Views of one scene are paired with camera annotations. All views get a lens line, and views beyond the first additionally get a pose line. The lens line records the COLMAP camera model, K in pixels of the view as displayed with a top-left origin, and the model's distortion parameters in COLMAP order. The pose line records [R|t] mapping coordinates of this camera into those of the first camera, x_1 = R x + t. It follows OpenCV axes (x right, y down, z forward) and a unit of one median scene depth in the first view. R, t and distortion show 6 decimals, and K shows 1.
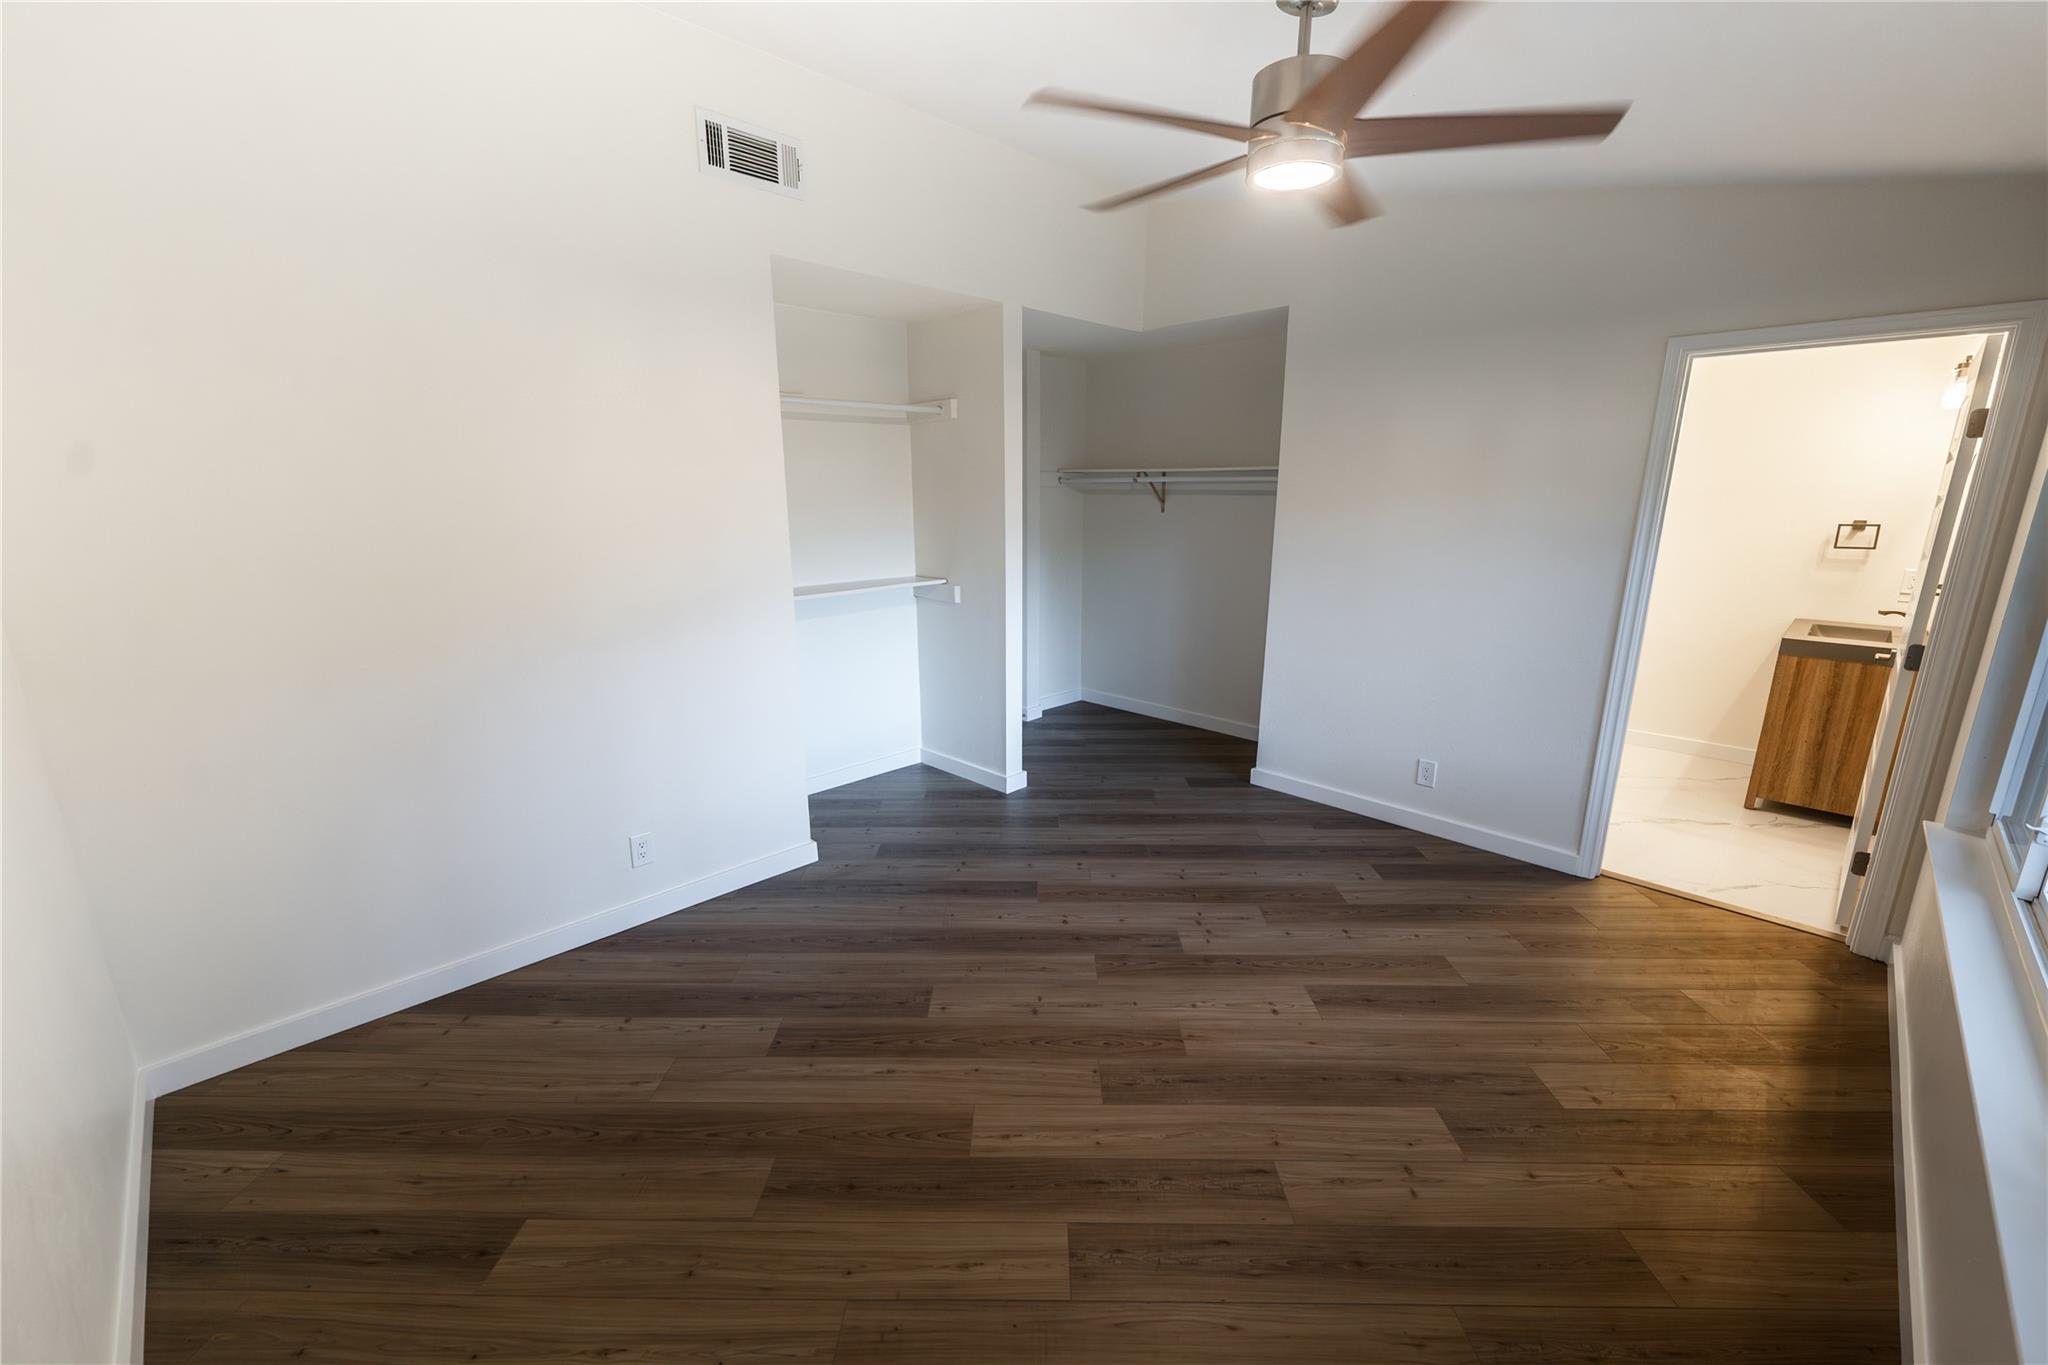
lens RADIAL K [[818.1, 0, 1021.8], [0, 818.1, 687.2], [0, 0, 1]] dist [-0.002031, -0.000141]
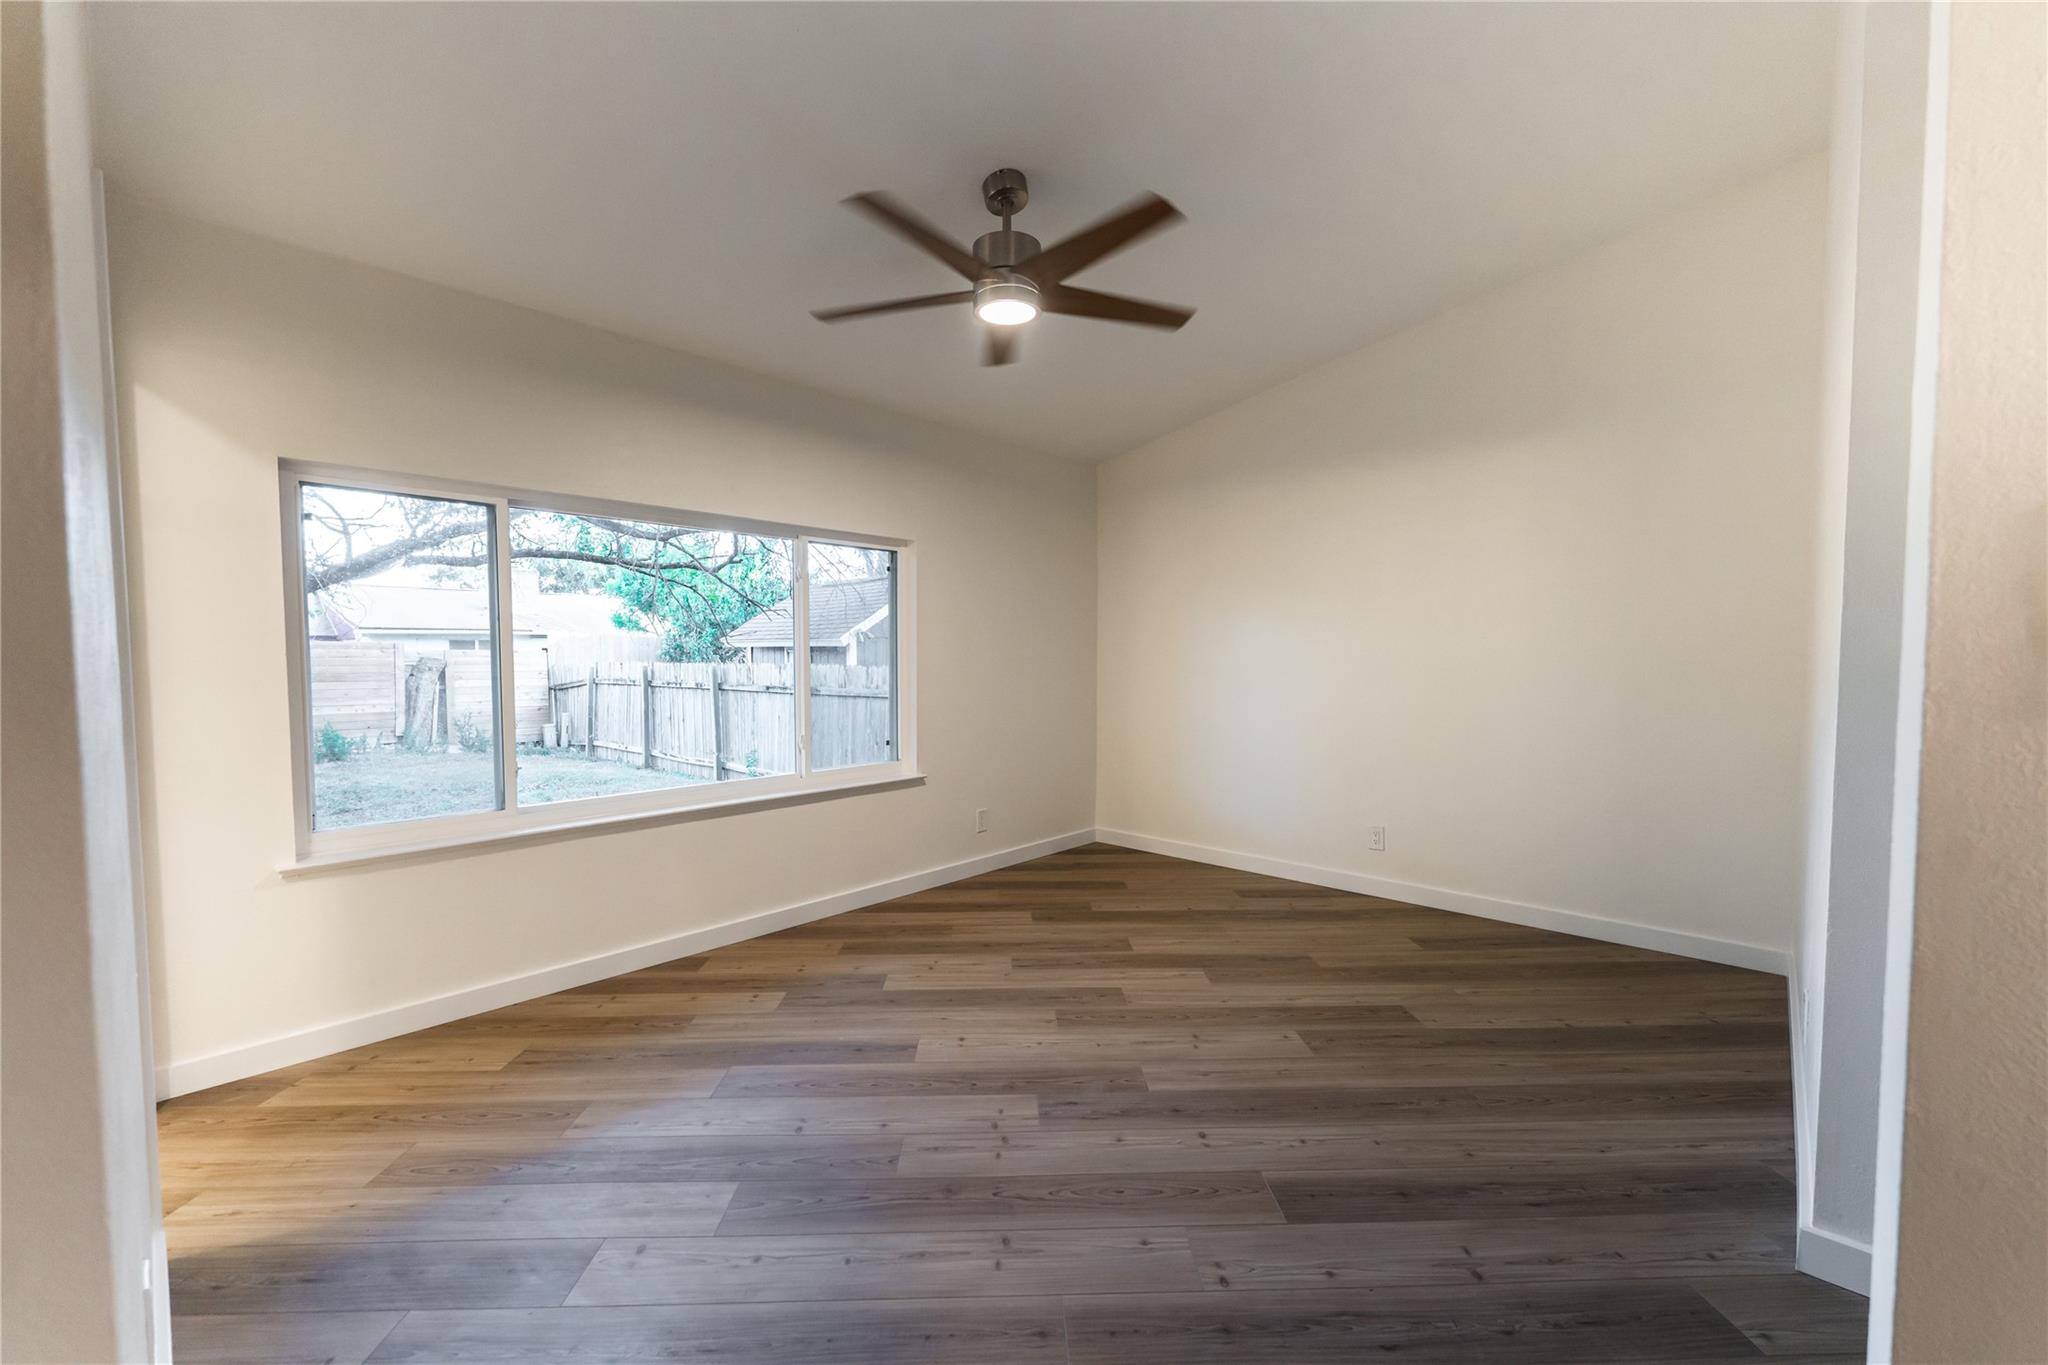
lens RADIAL K [[820.9, 0, 1025.6], [0, 820.9, 688.9], [0, 0, 1]] dist [0.000239, -0.000372]
pose [[-0.998944, 0.005156, -0.045648, 0.293311], [-0.008171, 0.957888, 0.287024, -0.339488], [0.045205, 0.287094, -0.956835, 1.984195]]
